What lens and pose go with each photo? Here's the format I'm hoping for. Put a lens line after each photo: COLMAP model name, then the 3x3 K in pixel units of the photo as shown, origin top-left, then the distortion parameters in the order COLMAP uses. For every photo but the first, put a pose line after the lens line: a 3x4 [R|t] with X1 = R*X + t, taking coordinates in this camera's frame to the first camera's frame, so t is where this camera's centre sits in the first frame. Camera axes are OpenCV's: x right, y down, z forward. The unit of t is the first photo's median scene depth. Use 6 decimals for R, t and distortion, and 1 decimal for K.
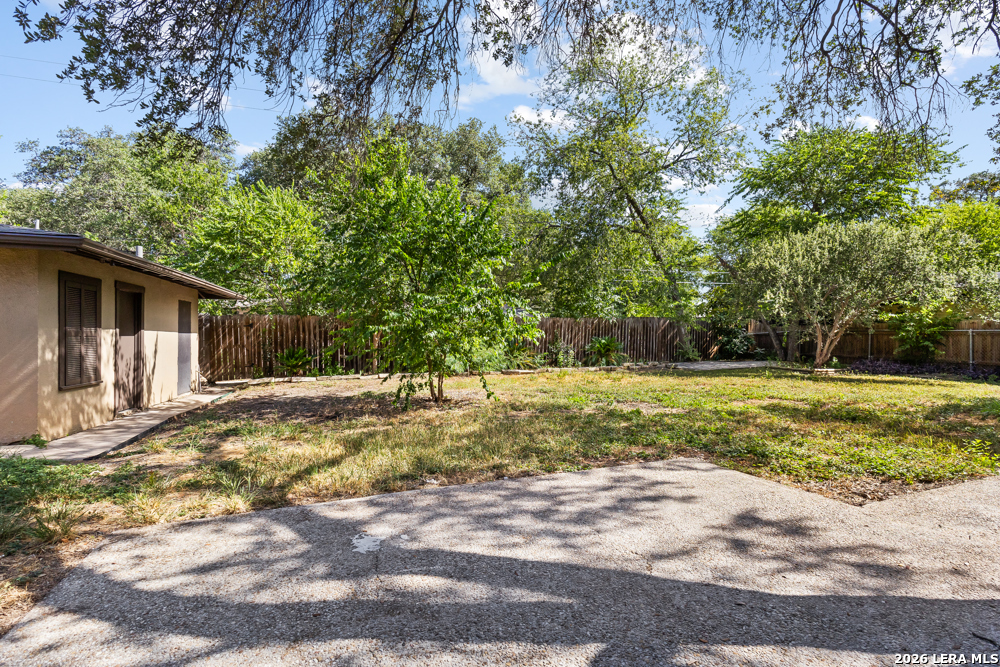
lens RADIAL K [[500.3, 0, 501.0], [0, 500.3, 338.4], [0, 0, 1]] dist [0.002508, 0.000979]
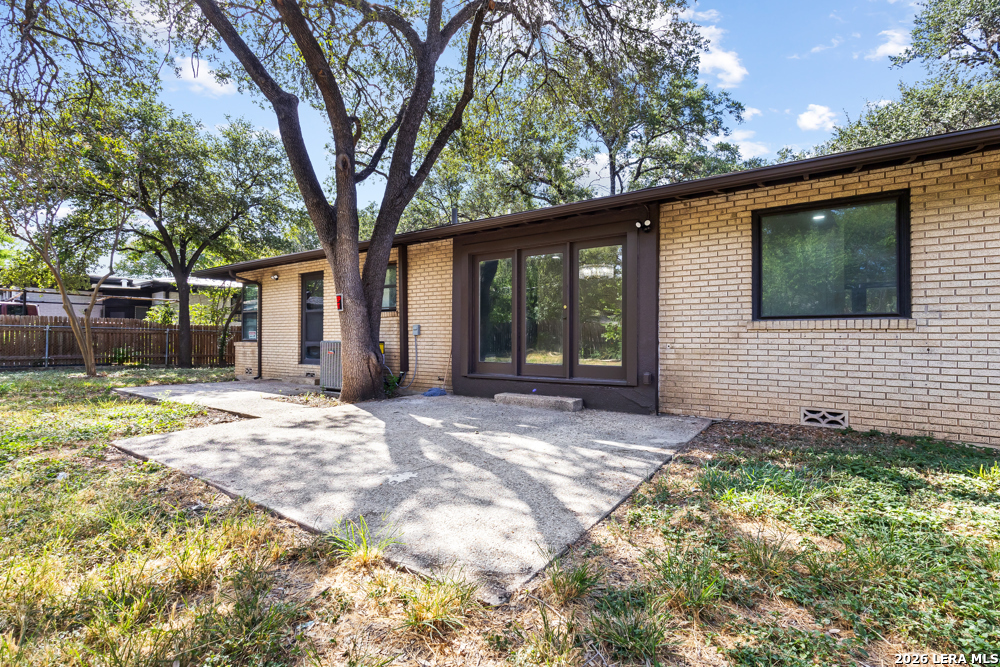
lens RADIAL K [[465.7, 0, 499.6], [0, 465.7, 333.3], [0, 0, 1]] dist [0.002387, 0.000694]
pose [[-0.574943, 0.003841, 0.818185, -1.317935], [-0.008878, 0.999901, -0.010932, 0.040347], [-0.818145, -0.013549, -0.574852, 1.384843]]
